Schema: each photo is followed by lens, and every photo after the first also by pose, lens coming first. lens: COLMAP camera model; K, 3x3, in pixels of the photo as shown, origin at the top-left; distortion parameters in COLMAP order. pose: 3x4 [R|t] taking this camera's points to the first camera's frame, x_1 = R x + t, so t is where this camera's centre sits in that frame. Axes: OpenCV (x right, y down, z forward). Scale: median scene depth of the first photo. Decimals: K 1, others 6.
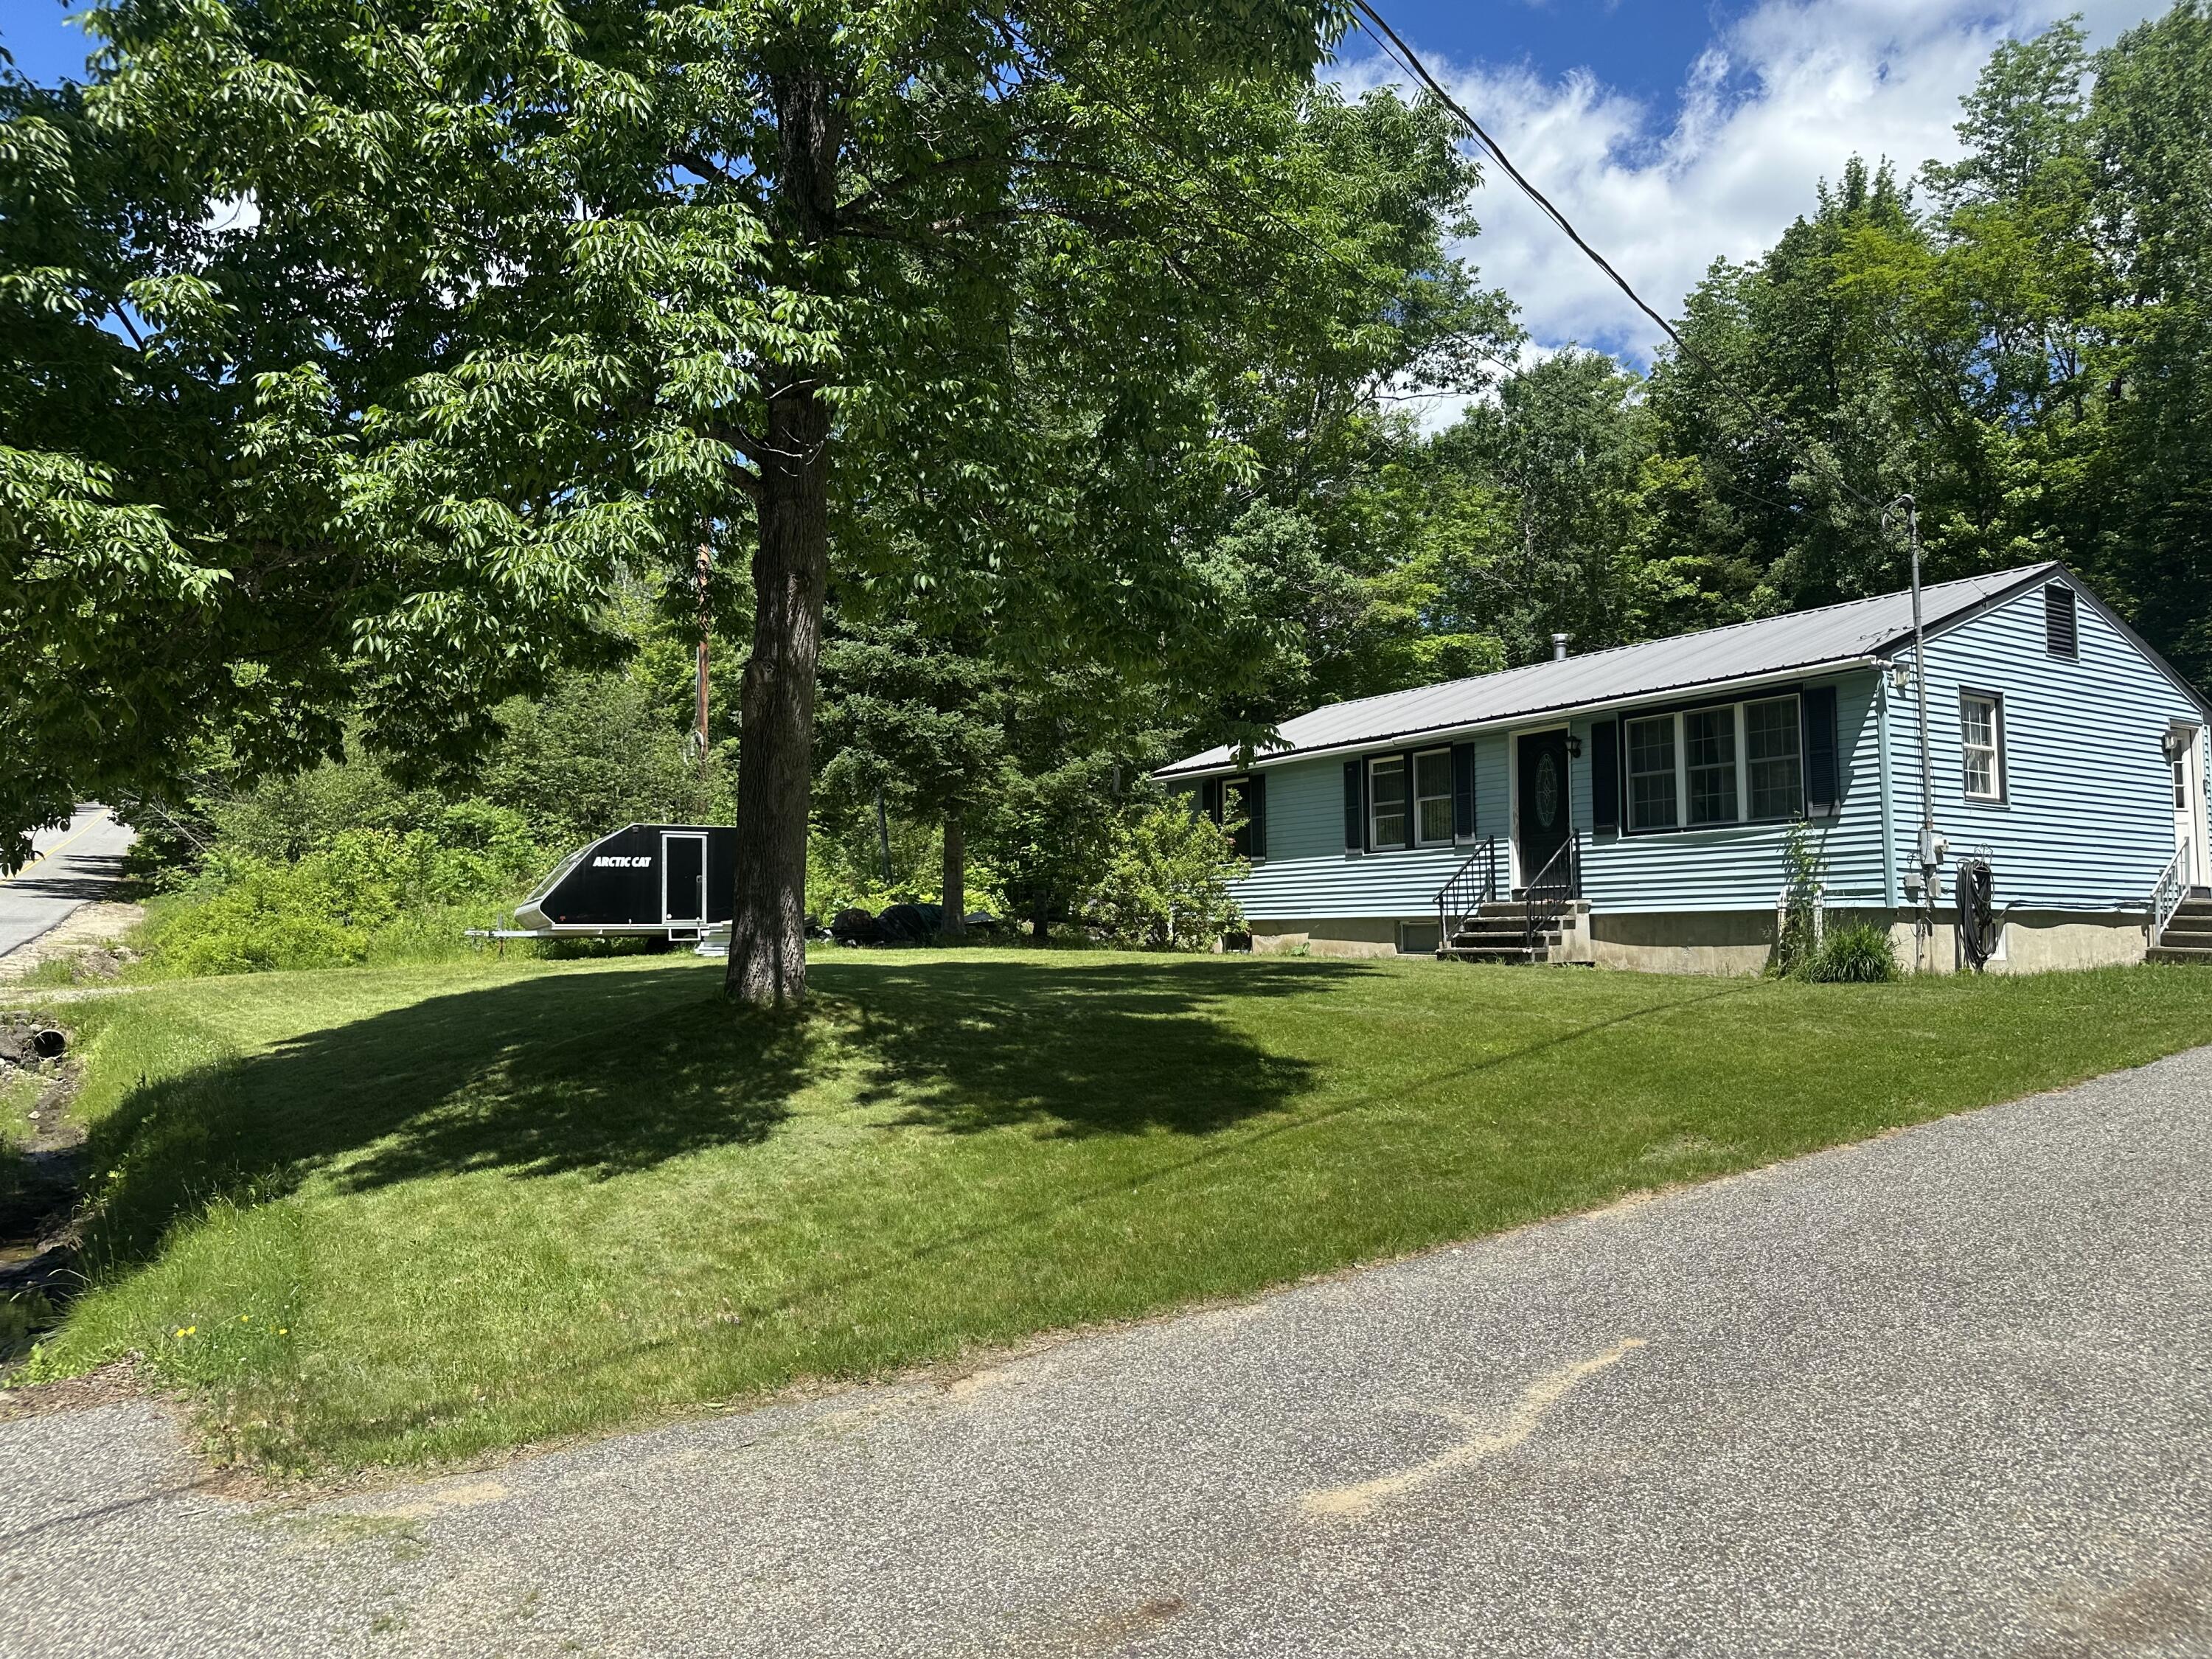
lens RADIAL K [[1539.6, 0, 1106.0], [0, 1539.6, 829.5], [0, 0, 1]] dist [0.055661, -0.064597]
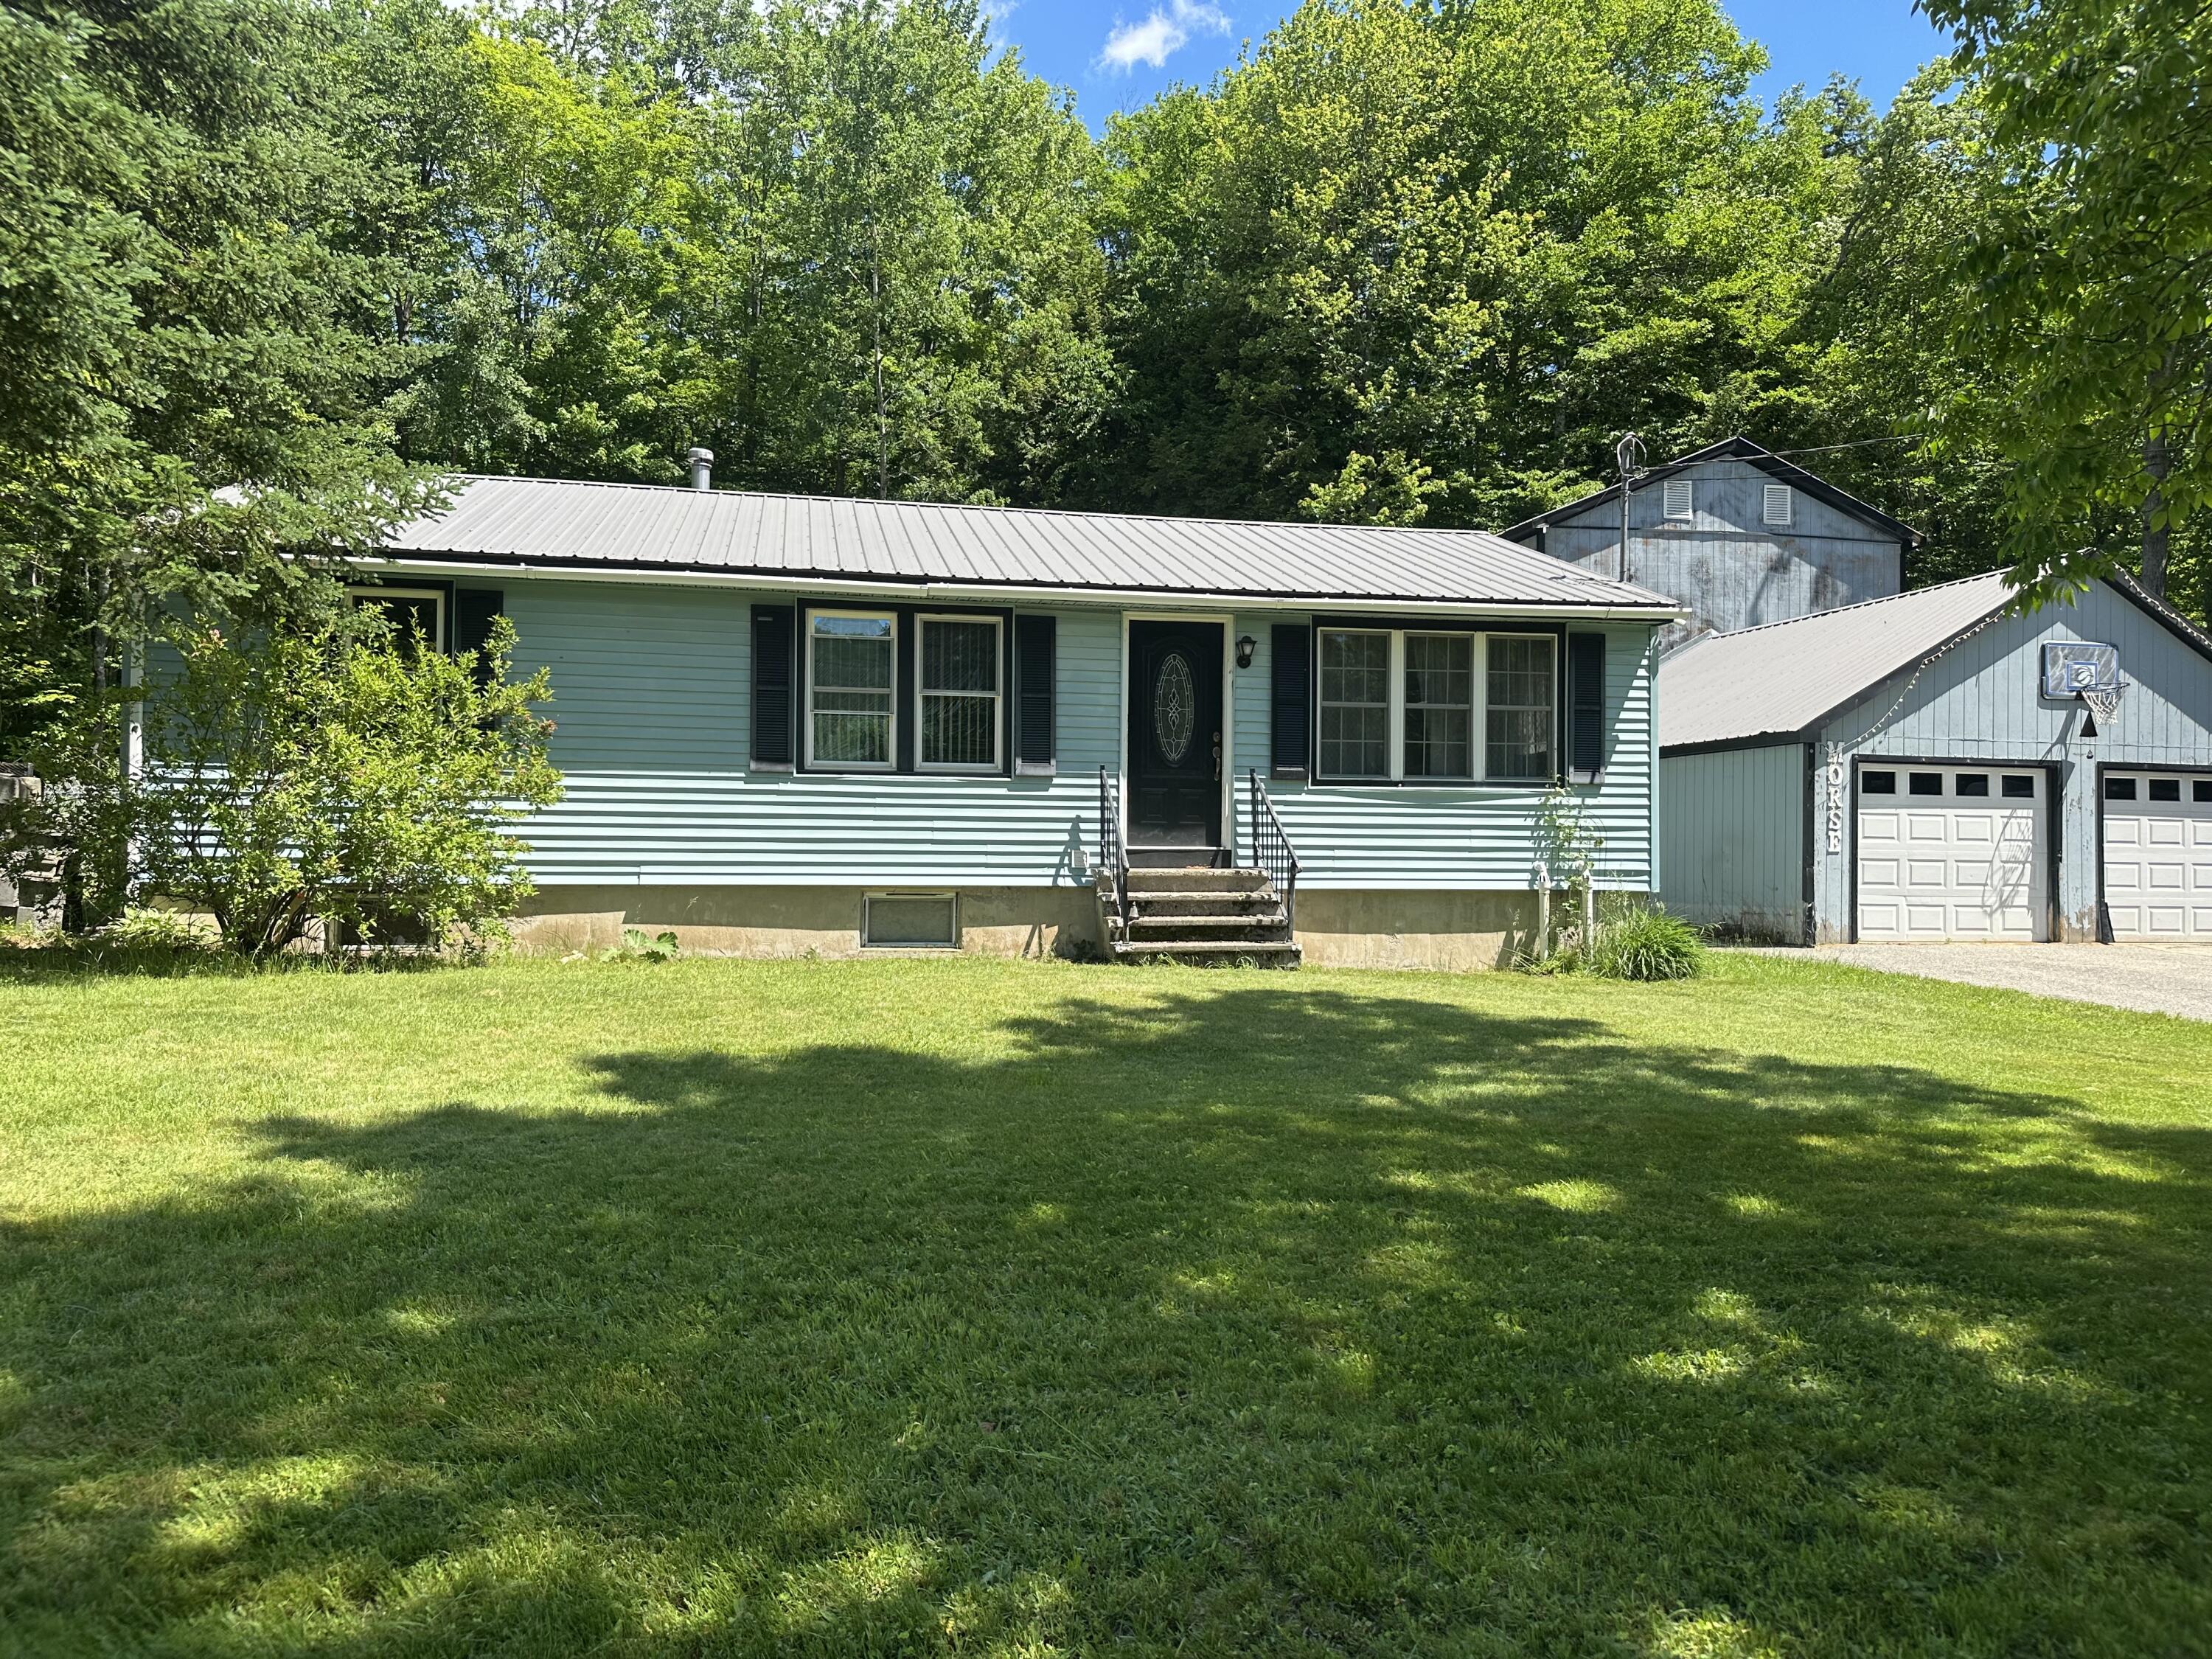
lens RADIAL K [[1539.6, 0, 1106.0], [0, 1539.6, 829.5], [0, 0, 1]] dist [0.055661, -0.064597]
pose [[0.364408, 0.023347, 0.930947, -0.410051], [-0.078787, 0.996874, 0.005839, 0.031323], [-0.927901, -0.075474, 0.365108, 0.889321]]
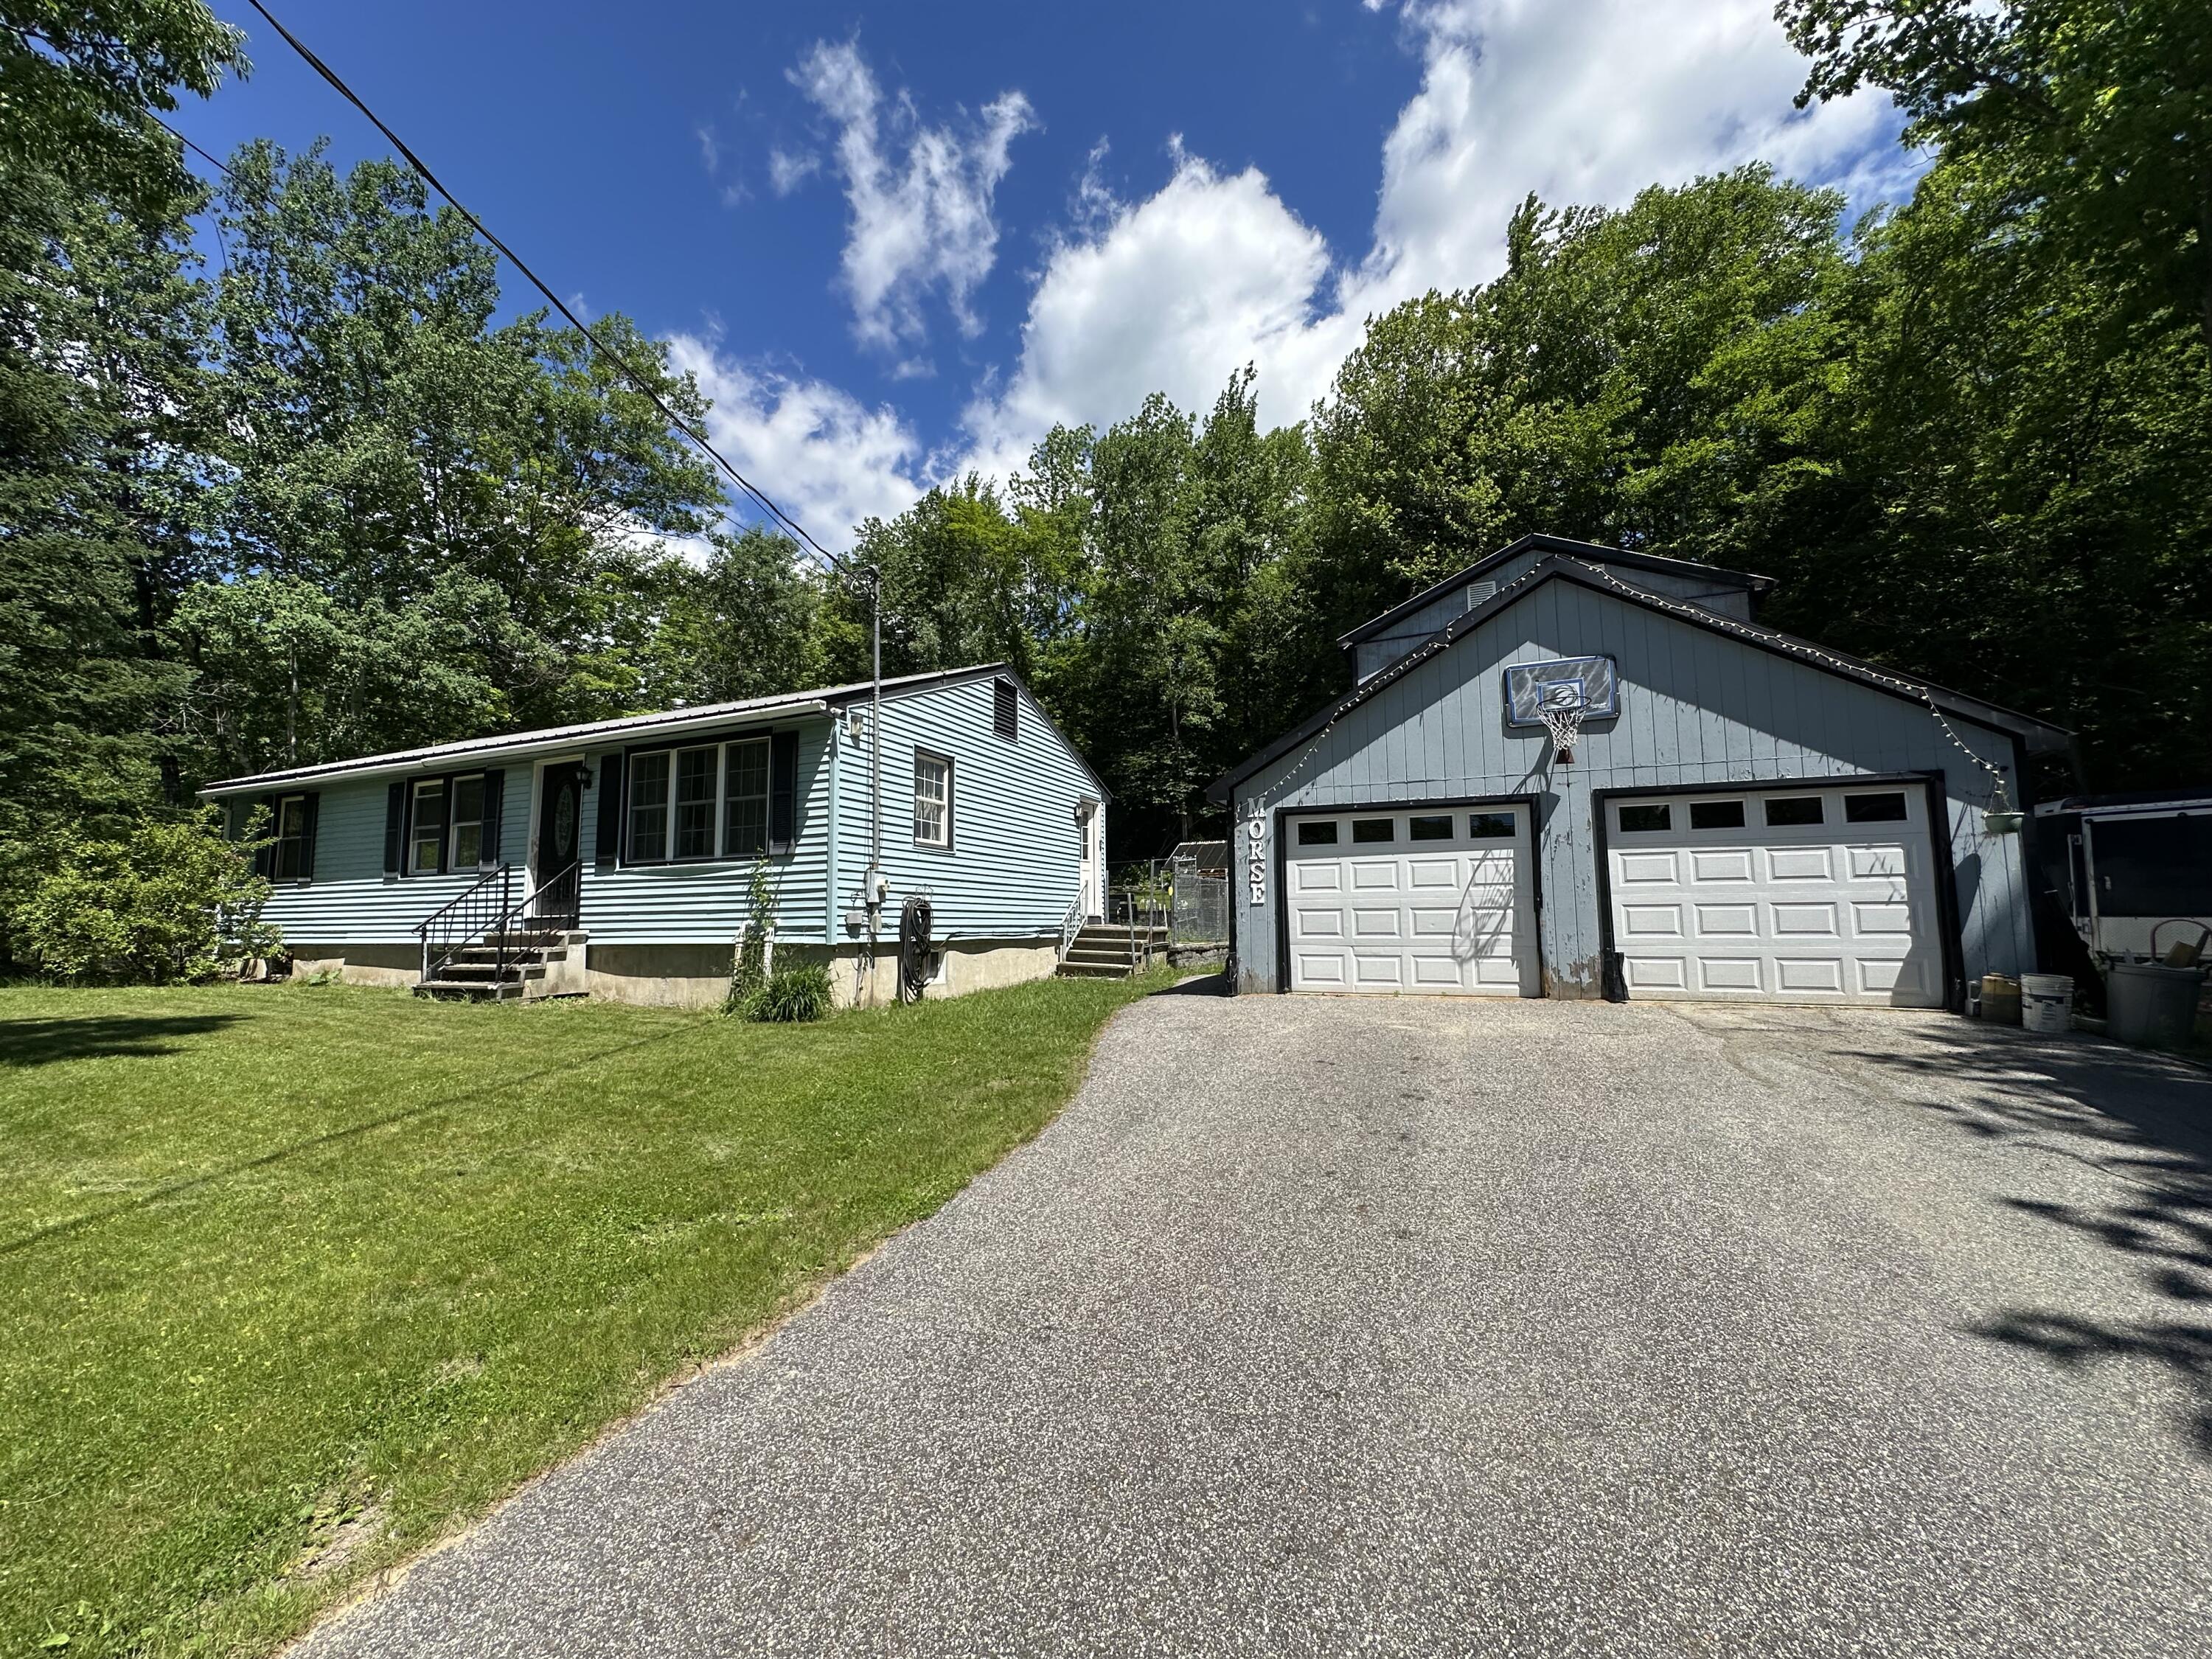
lens RADIAL K [[895.5, 0, 1106.0], [0, 895.5, 829.5], [0, 0, 1]] dist [0.001404, 0.000025]
pose [[0.832879, 0.053435, 0.550870, 0.297737], [-0.033144, 0.998358, -0.046731, -0.004132], [-0.552462, 0.020663, 0.833282, 0.364279]]
